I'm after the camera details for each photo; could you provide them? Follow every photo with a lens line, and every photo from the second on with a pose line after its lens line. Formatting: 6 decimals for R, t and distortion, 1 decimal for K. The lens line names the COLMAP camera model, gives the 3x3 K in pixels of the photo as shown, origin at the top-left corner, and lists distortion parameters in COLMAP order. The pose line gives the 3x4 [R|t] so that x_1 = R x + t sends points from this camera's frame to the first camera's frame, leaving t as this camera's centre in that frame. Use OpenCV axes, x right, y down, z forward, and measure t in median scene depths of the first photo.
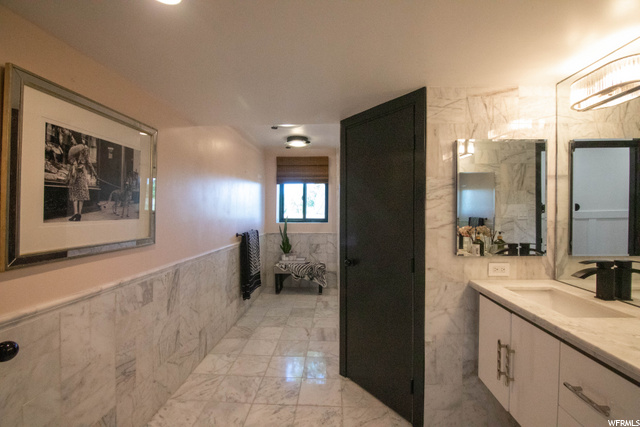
lens RADIAL K [[280.4, 0, 320.0], [0, 280.4, 213.5], [0, 0, 1]] dist [-0.000044, -0.000012]
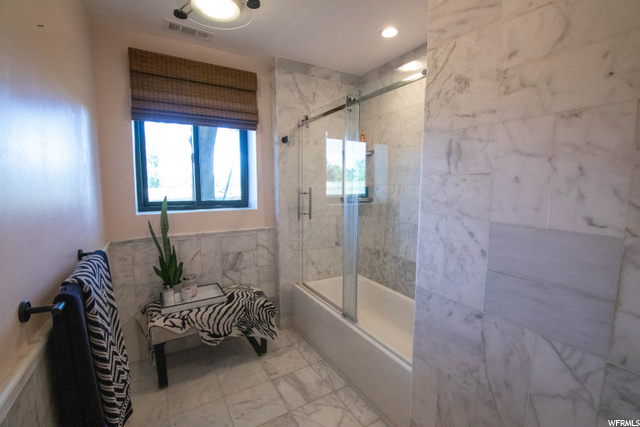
lens RADIAL K [[274.2, 0, 320.0], [0, 274.2, 213.5], [0, 0, 1]] dist [-0.039062, -0.000199]
pose [[0.822671, -0.056338, 0.565719, -0.159672], [-0.006080, 0.994149, 0.107845, -0.012066], [-0.568485, -0.092161, 0.817515, 0.529842]]
